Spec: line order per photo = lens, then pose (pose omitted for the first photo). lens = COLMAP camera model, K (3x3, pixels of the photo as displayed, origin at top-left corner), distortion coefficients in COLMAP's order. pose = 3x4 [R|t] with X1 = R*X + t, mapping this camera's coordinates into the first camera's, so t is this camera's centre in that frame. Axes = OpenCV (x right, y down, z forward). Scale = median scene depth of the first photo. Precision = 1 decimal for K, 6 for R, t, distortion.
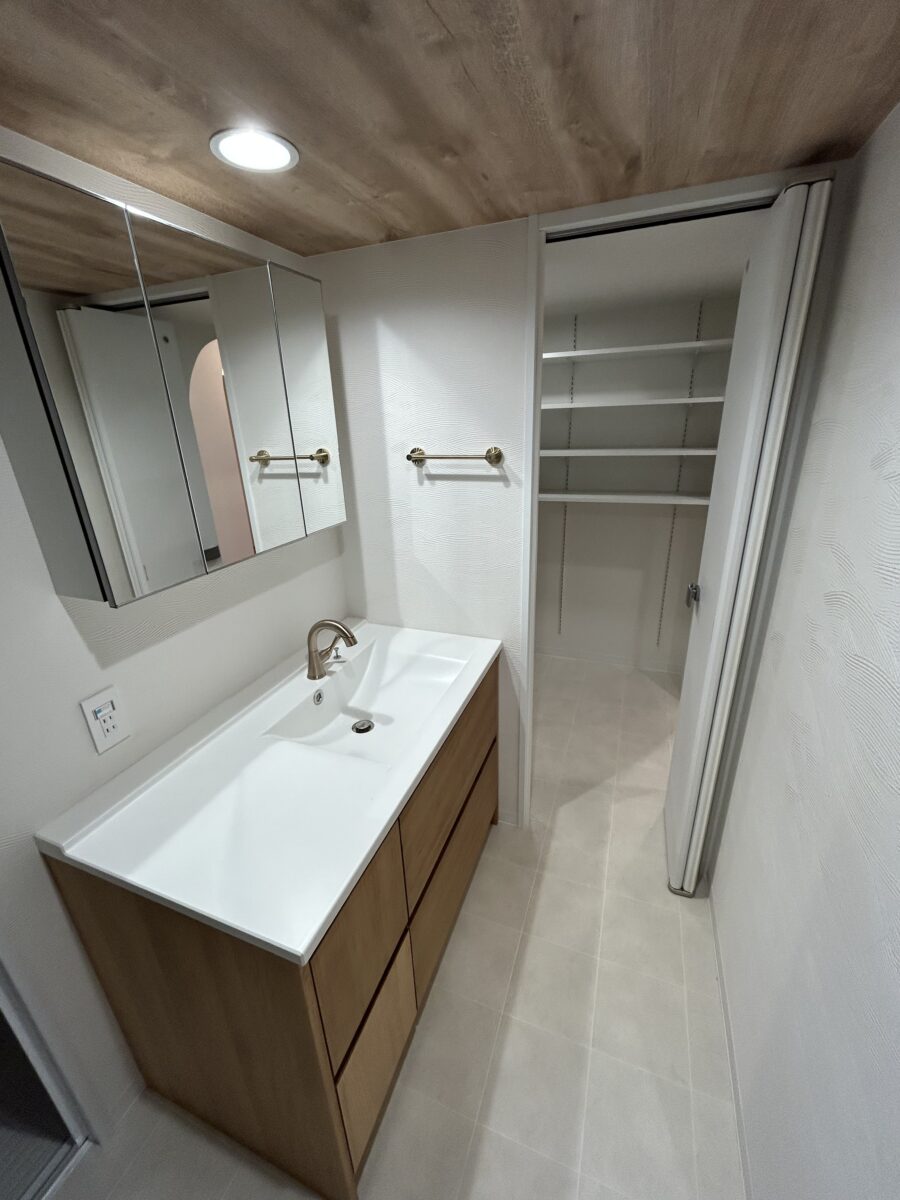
lens RADIAL K [[481.4, 0, 450.9], [0, 481.4, 599.5], [0, 0, 1]] dist [0.000404, -0.000033]
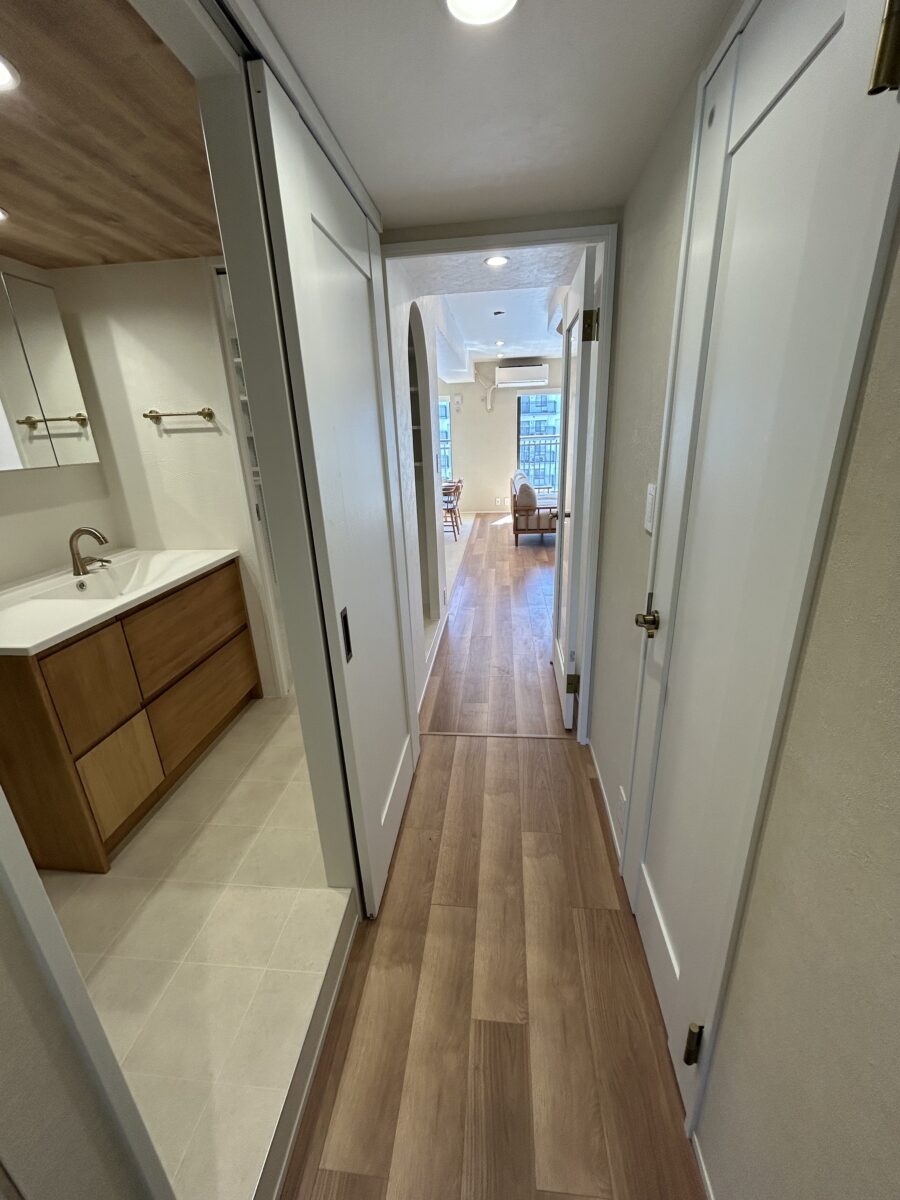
lens RADIAL K [[481.4, 0, 452.7], [0, 481.4, 602.1], [0, 0, 1]] dist [0.000404, -0.000033]
pose [[0.965118, -0.084763, 0.247716, 0.385198], [0.092934, 0.995441, -0.021460, 0.361728], [-0.244768, 0.043733, 0.968595, -0.560446]]
